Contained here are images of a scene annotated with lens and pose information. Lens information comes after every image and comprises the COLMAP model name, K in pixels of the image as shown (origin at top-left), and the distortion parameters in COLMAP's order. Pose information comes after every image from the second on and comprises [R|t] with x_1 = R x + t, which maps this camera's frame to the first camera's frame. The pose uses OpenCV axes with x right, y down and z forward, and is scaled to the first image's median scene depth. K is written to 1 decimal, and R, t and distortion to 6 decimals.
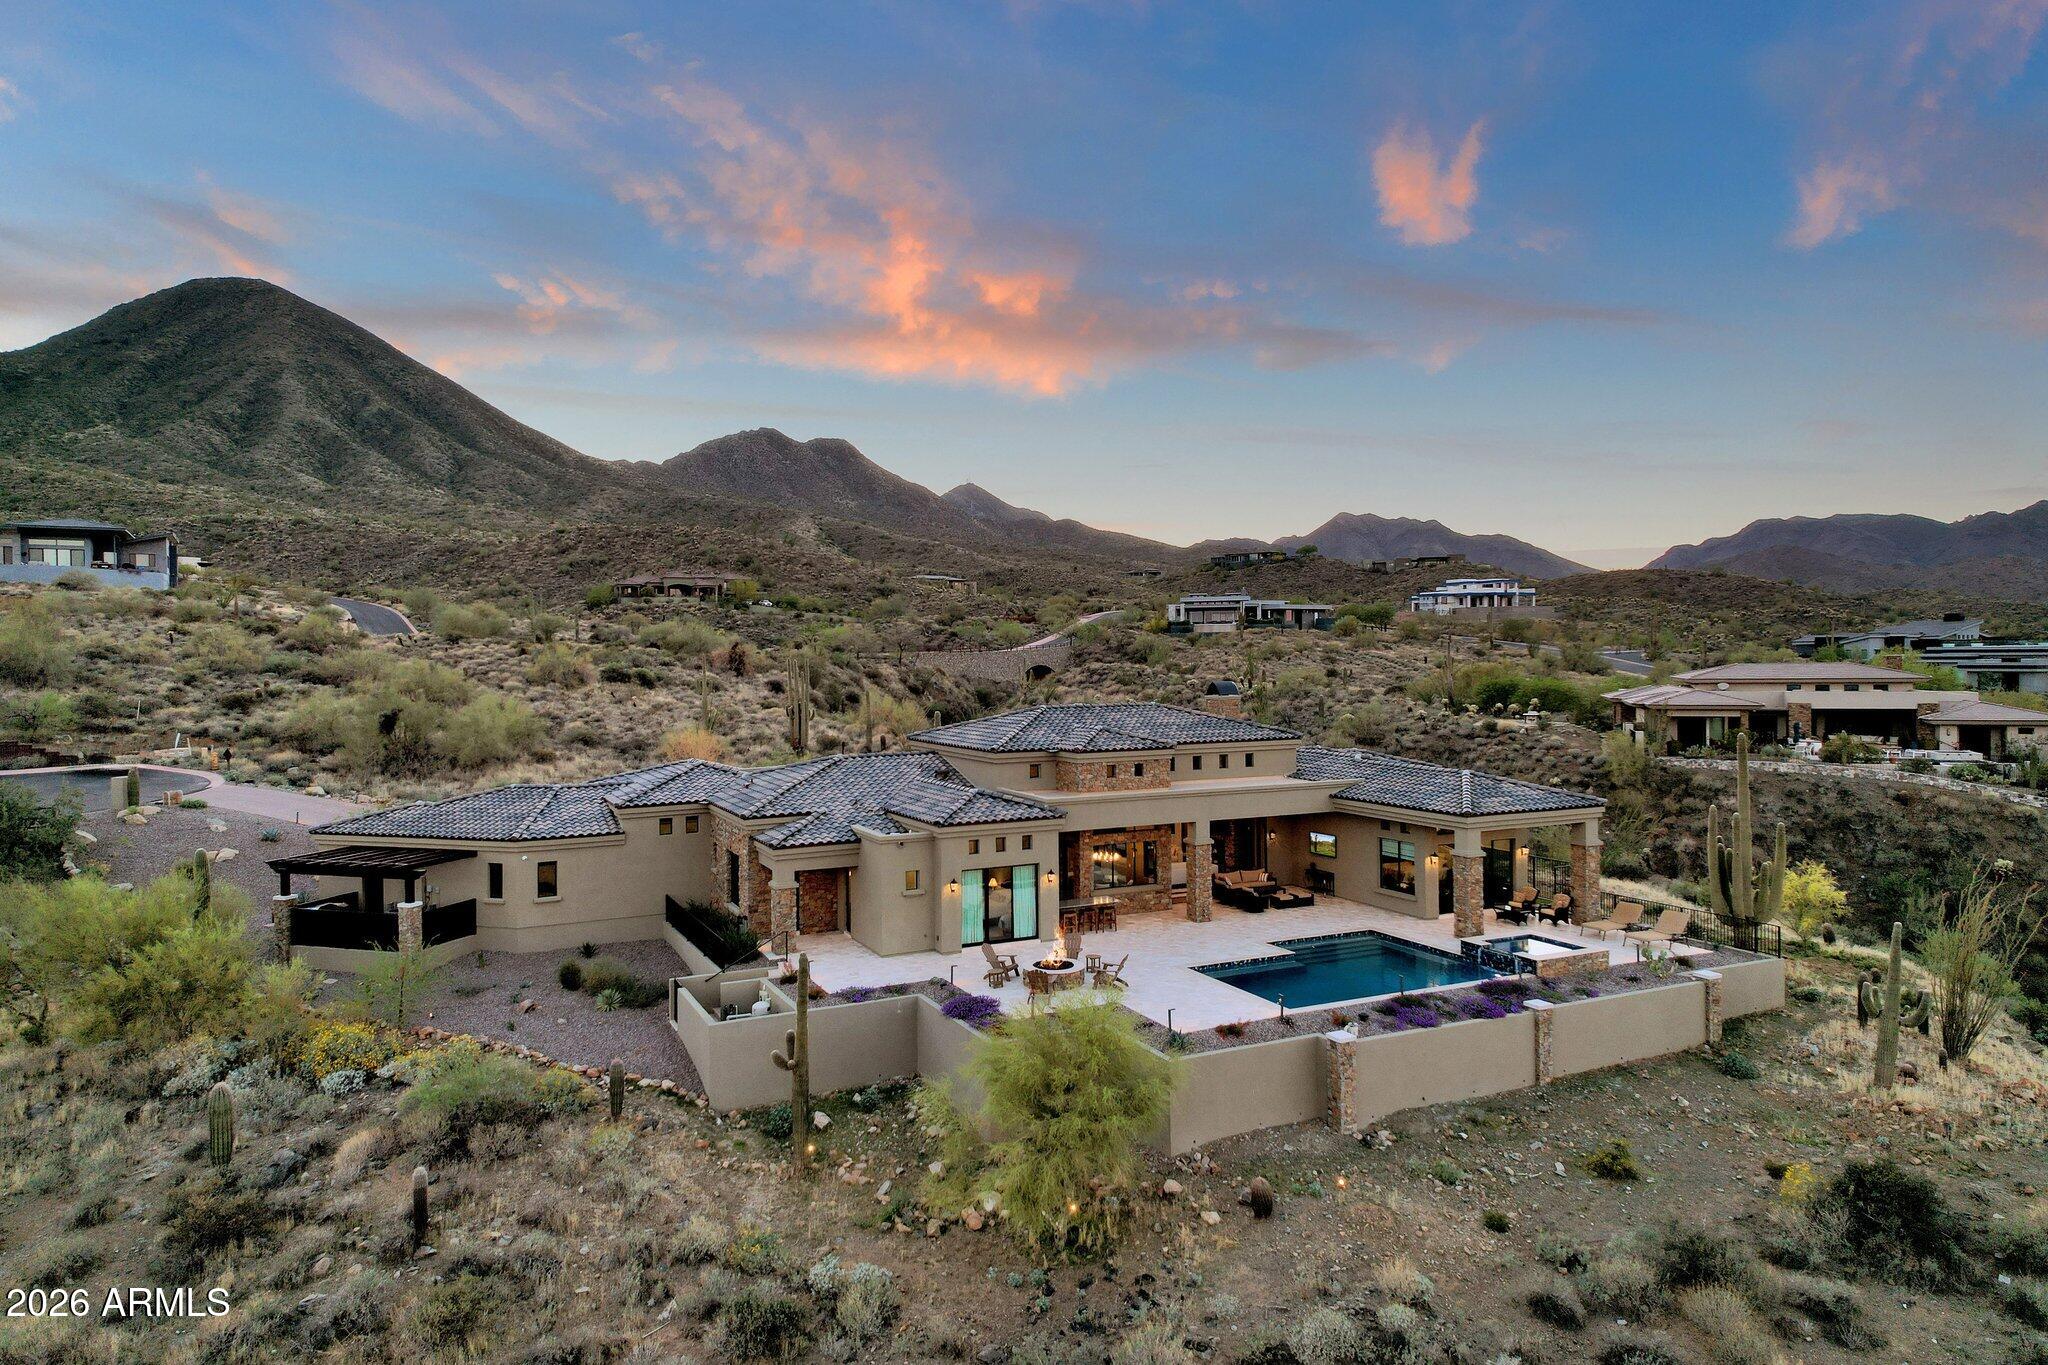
lens RADIAL K [[1254.8, 0, 1024.0], [0, 1254.8, 682.5], [0, 0, 1]] dist [0.089007, -0.081151]
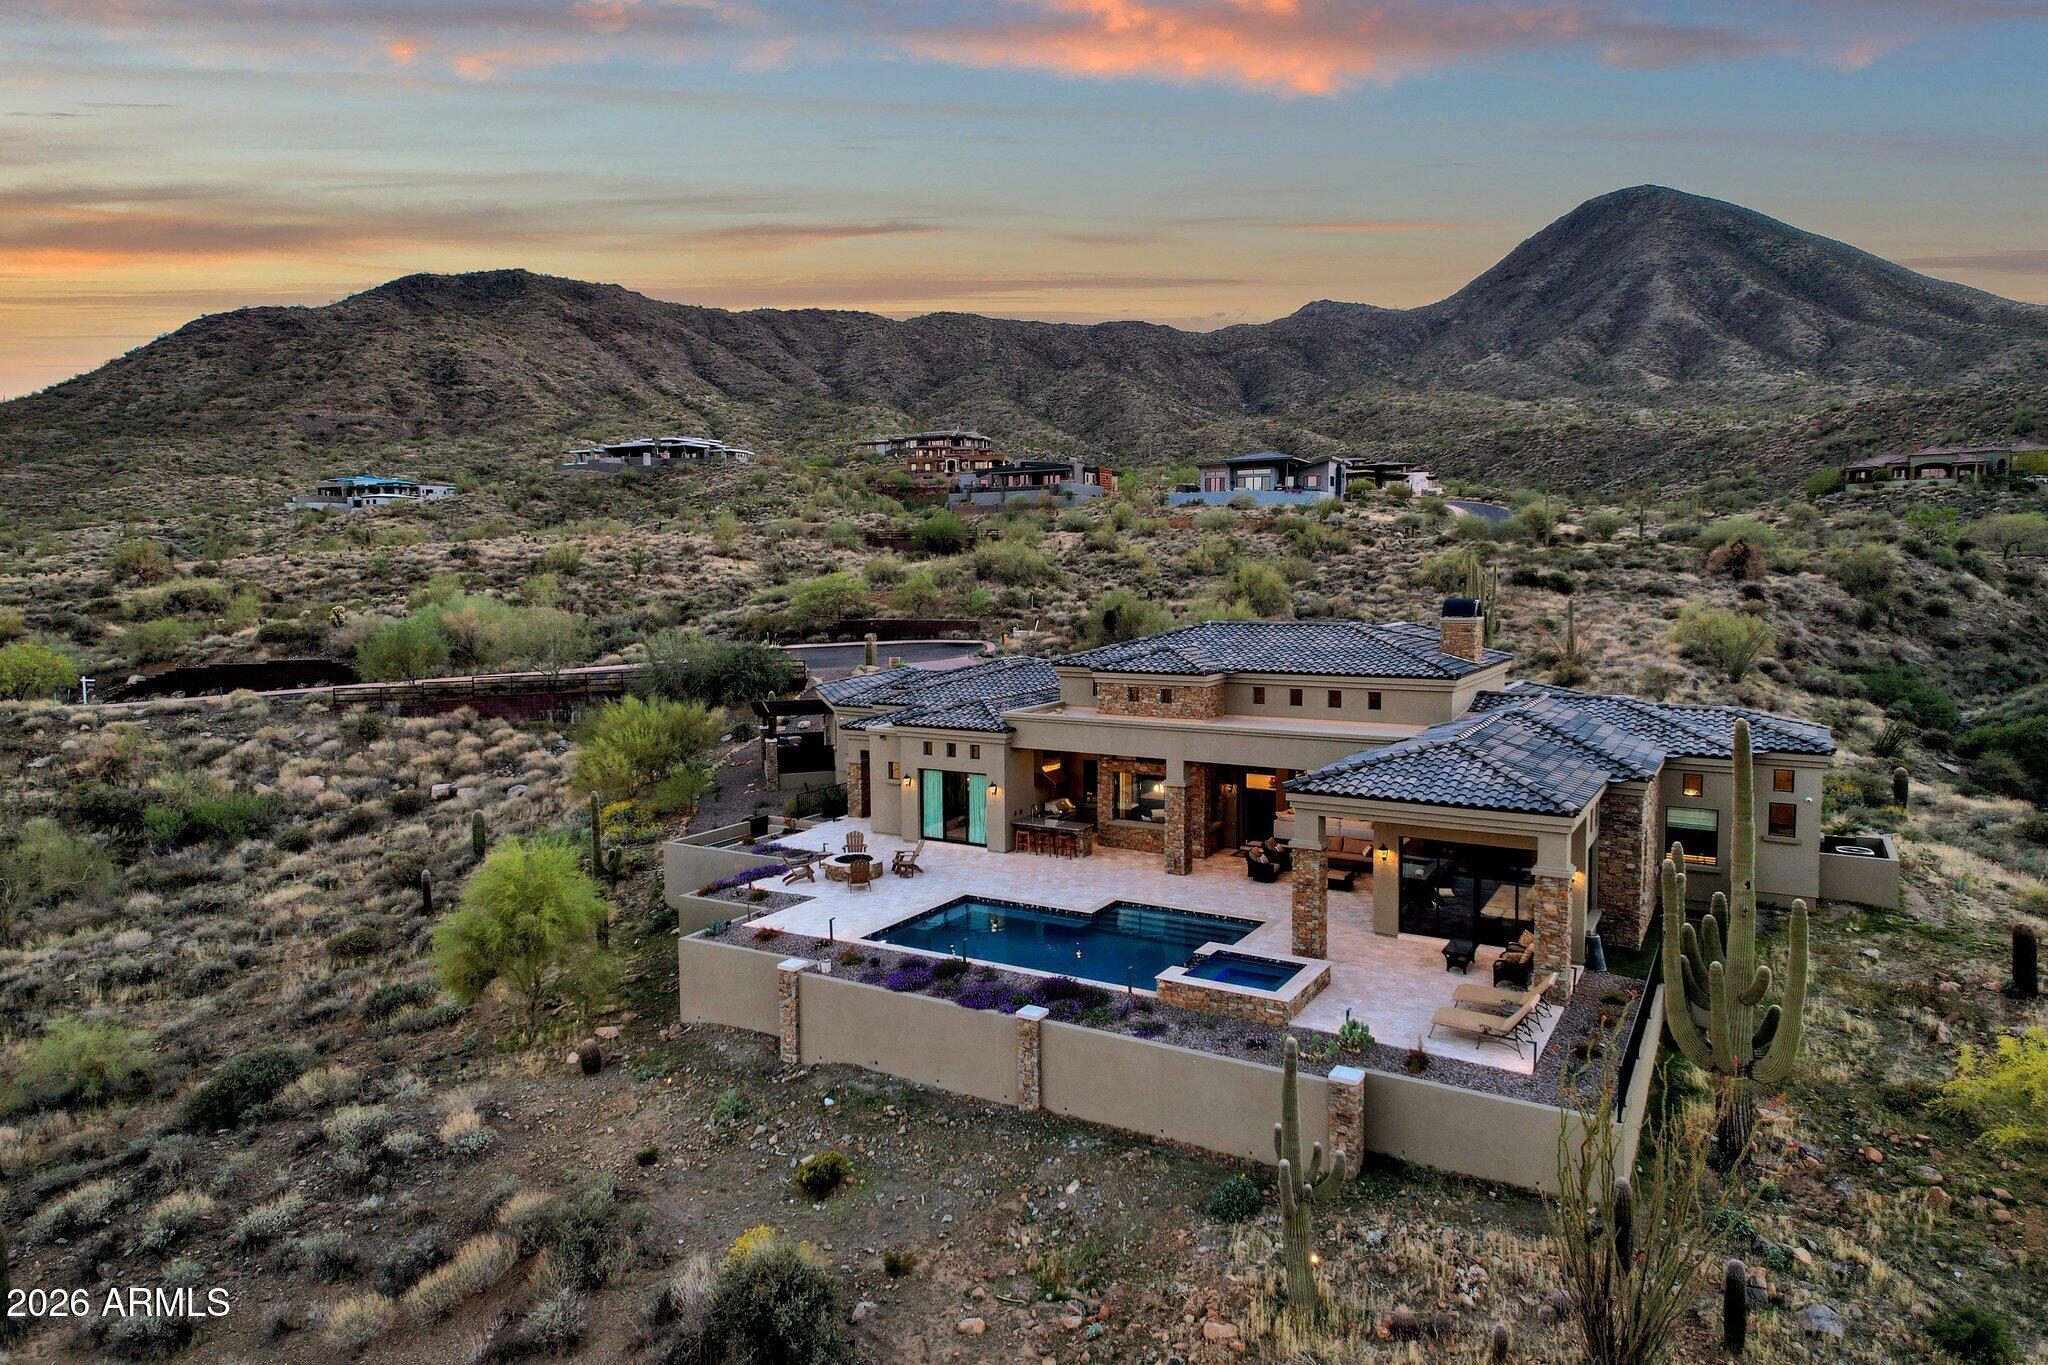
lens RADIAL K [[1251.8, 0, 1017.4], [0, 1251.8, 684.5], [0, 0, 1]] dist [0.092616, -0.069634]
pose [[0.542273, 0.079951, -0.836390, 0.094701], [-0.011955, 0.996096, 0.087467, -0.001826], [0.840117, -0.037432, 0.541112, 0.052467]]
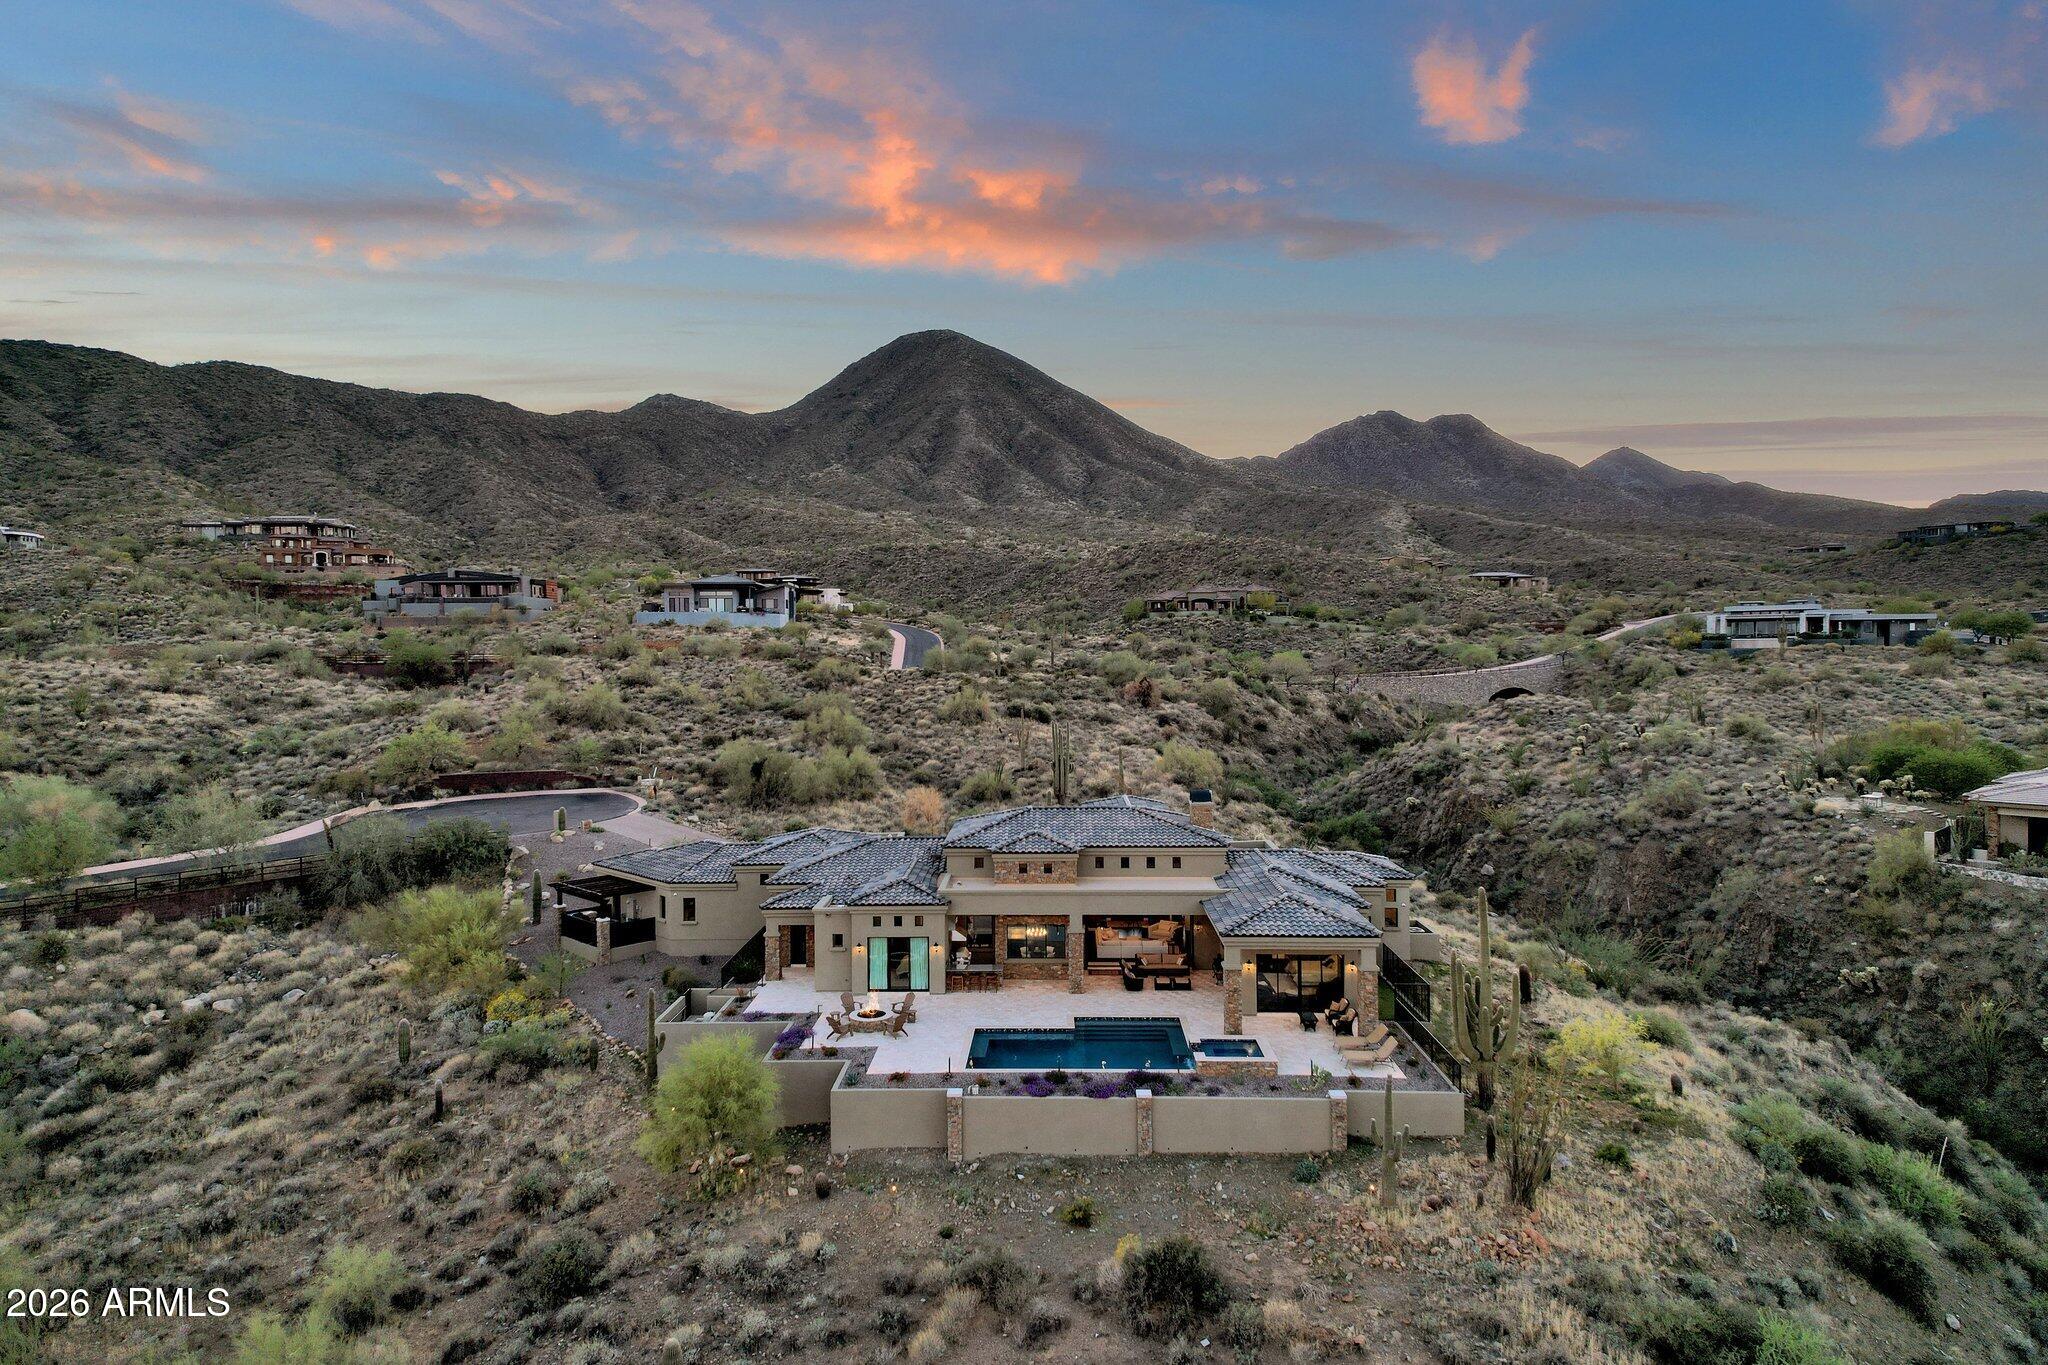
lens RADIAL K [[1251.8, 0, 1017.4], [0, 1251.8, 684.5], [0, 0, 1]] dist [0.092616, -0.069634]
pose [[0.882149, 0.014231, -0.470755, 0.081418], [-0.007938, 0.999851, 0.015351, -0.016962], [0.470903, -0.009805, 0.882130, -0.018230]]
